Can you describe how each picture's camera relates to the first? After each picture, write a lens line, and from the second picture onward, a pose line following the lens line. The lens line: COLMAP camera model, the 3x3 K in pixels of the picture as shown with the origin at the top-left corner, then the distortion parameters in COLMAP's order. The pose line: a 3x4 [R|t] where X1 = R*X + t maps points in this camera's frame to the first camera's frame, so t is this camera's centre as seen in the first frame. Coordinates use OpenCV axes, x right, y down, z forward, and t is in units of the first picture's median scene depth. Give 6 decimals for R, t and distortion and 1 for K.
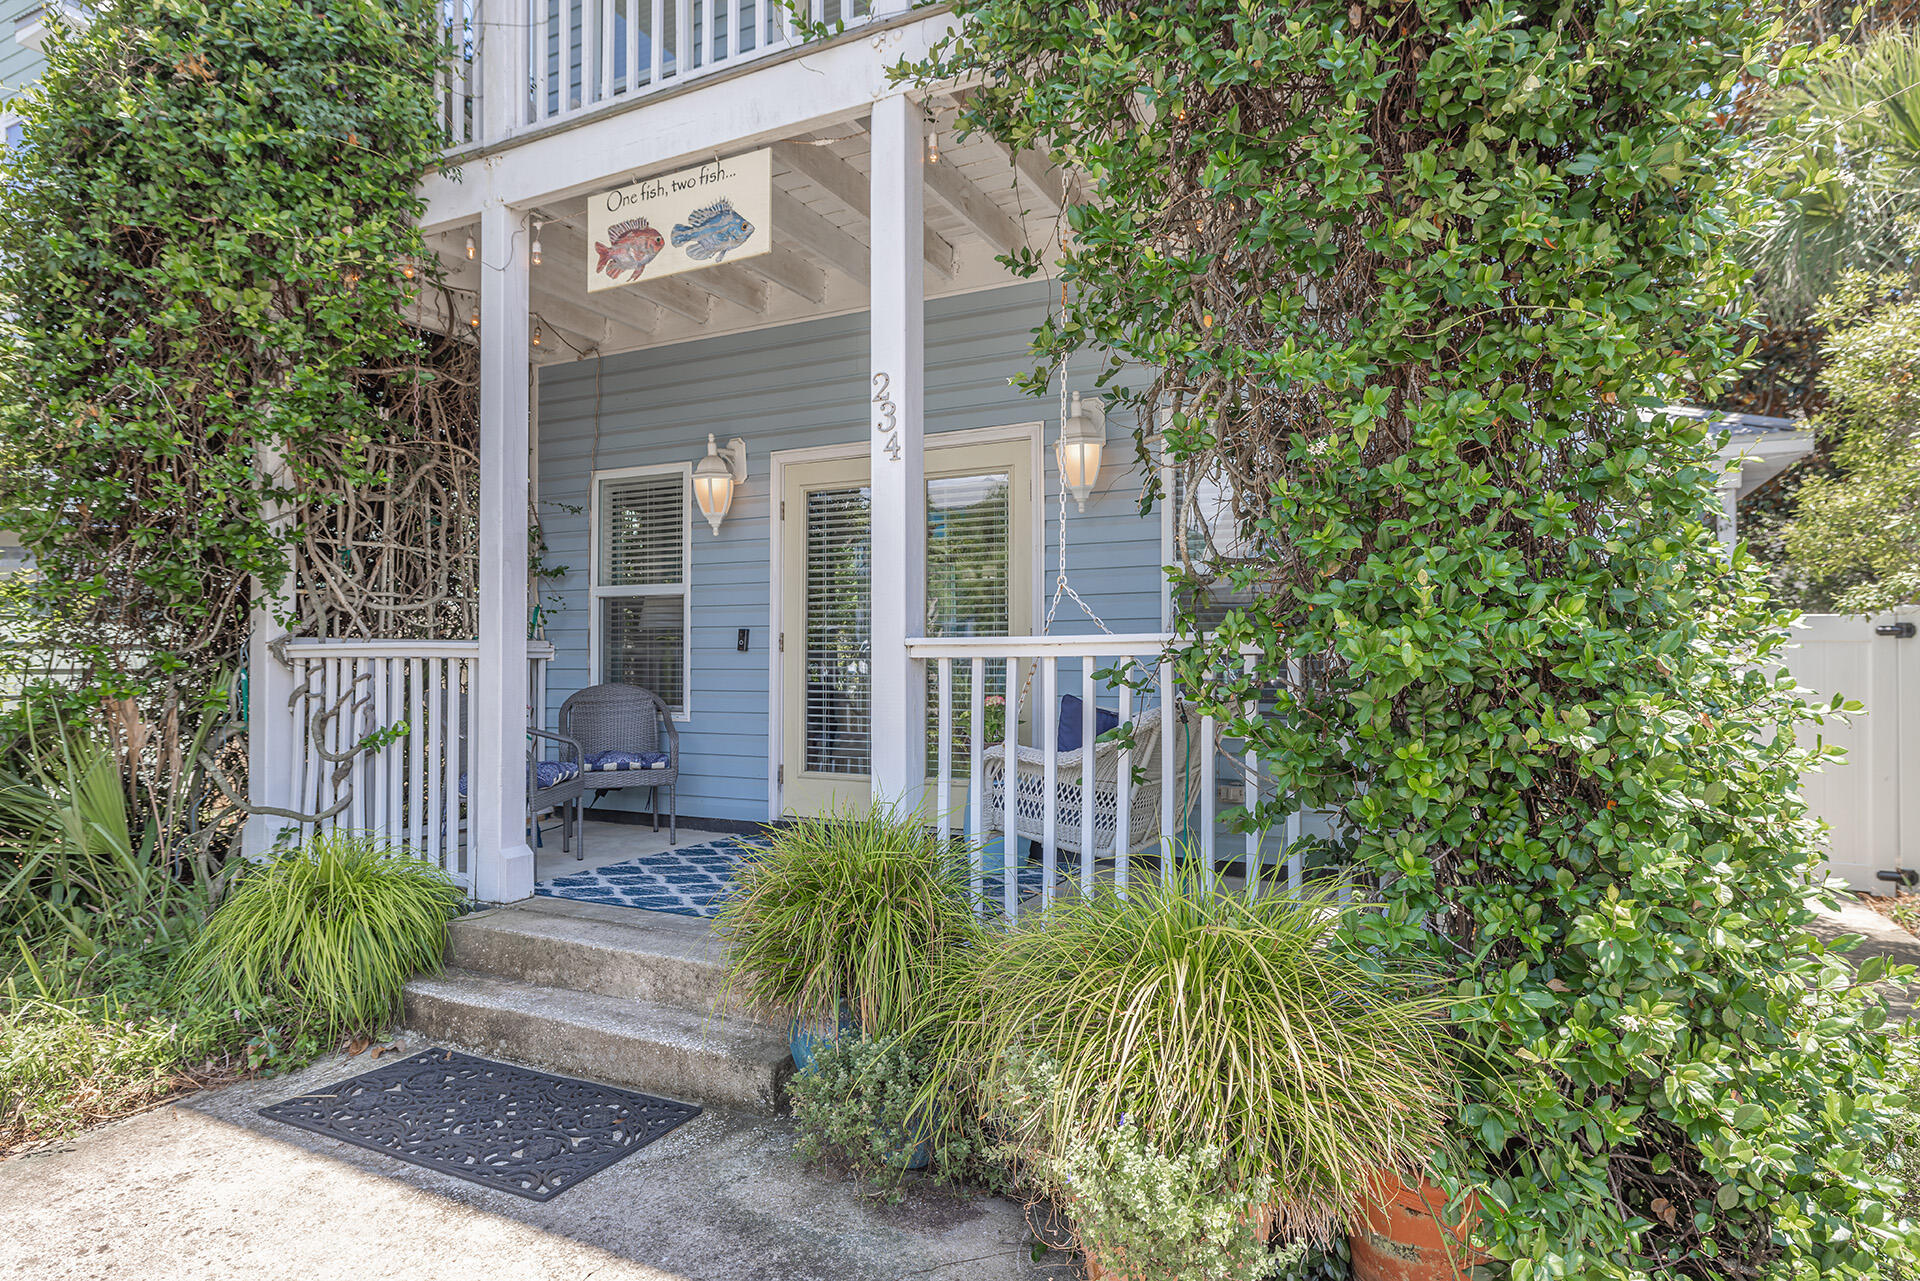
lens RADIAL K [[1034.3, 0, 960.0], [0, 1034.3, 640.5], [0, 0, 1]] dist [0.022303, -0.023217]
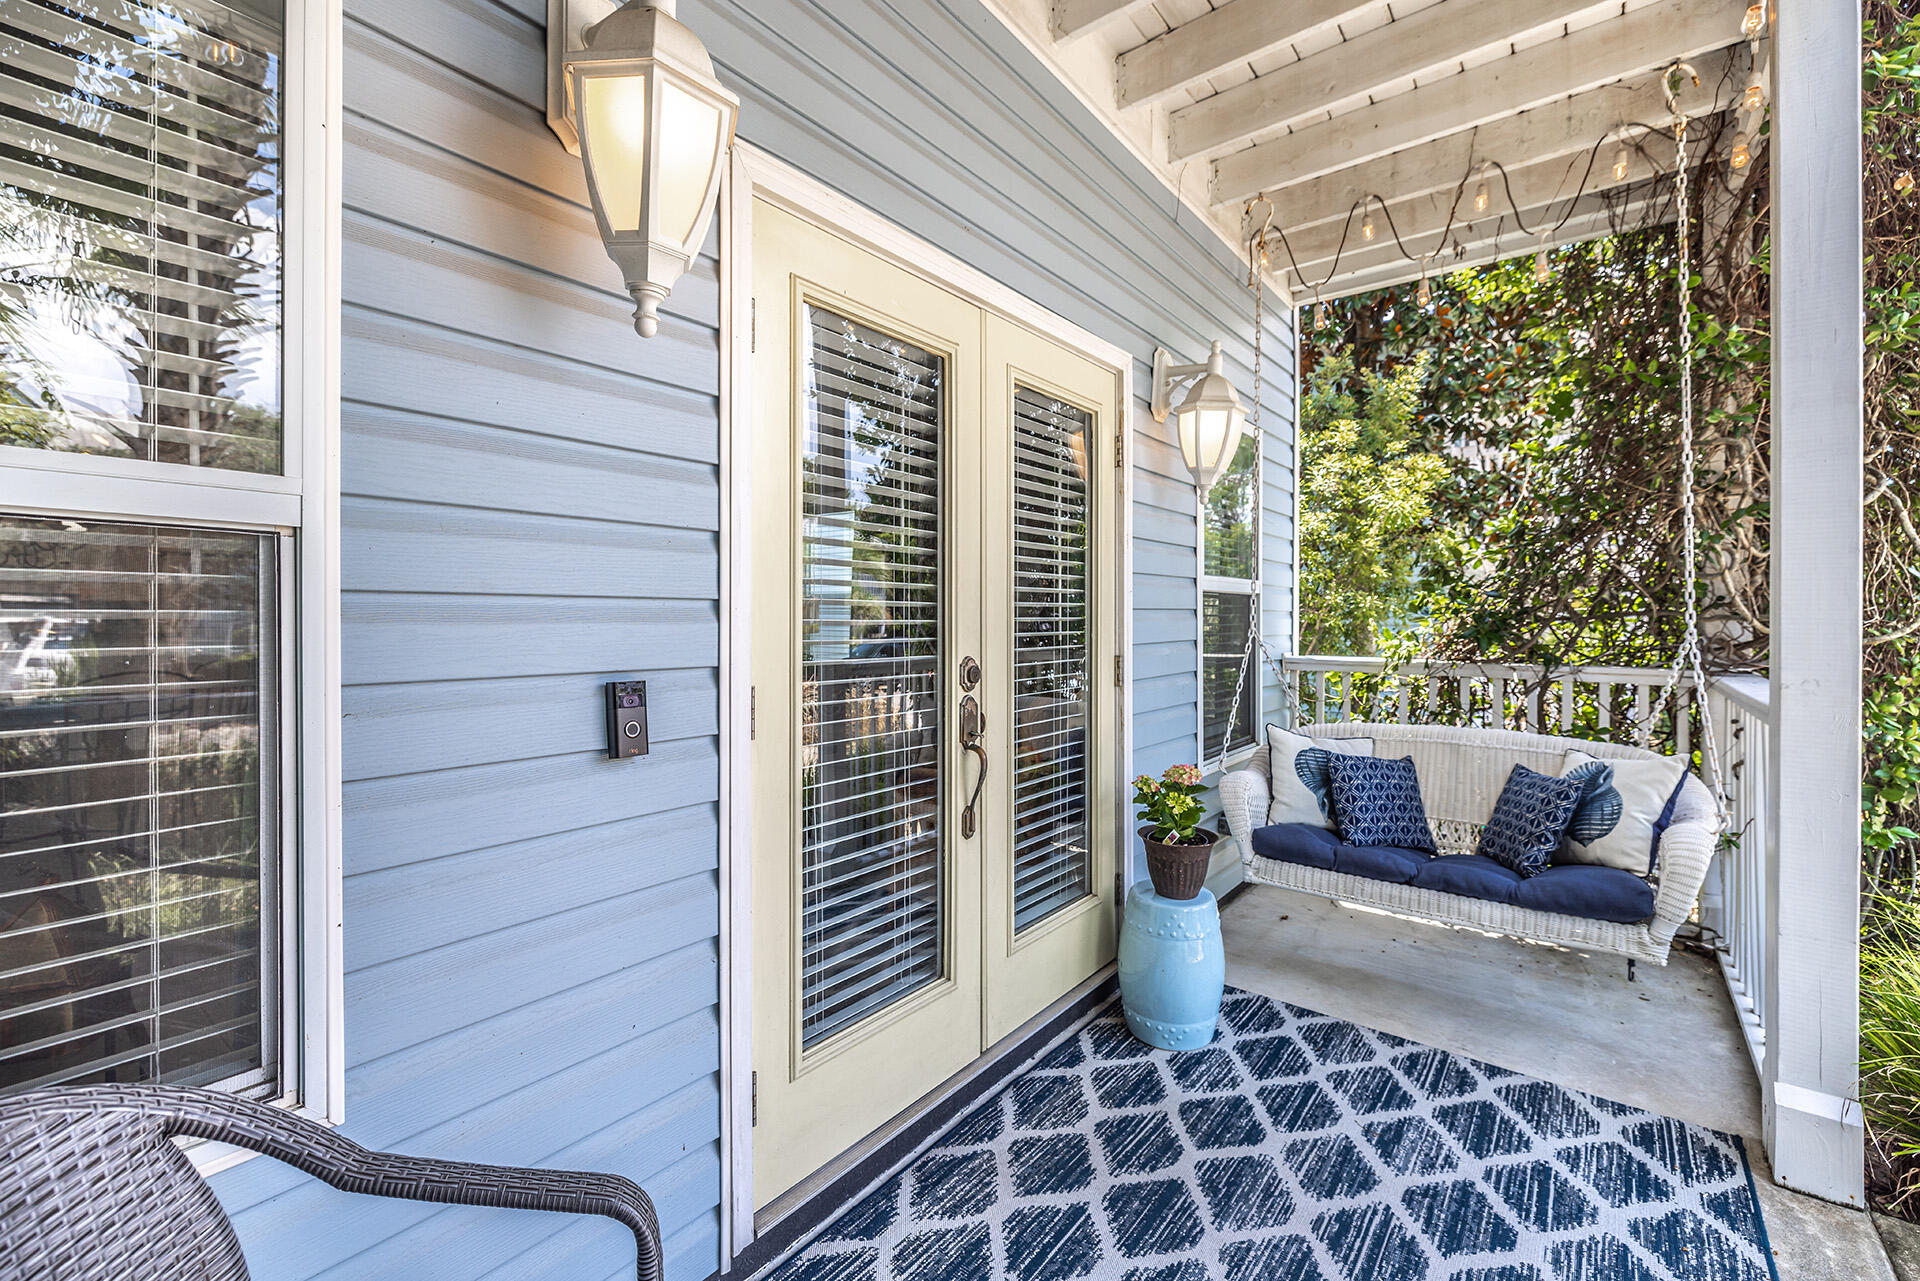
lens RADIAL K [[802.7, 0, 953.8], [0, 802.7, 612.6], [0, 0, 1]] dist [-0.000532, 0.000076]
pose [[0.218745, 0.002859, 0.975778, -0.502912], [-0.022155, 0.999752, 0.002038, -0.040458], [-0.975530, -0.022064, 0.218754, 1.062796]]
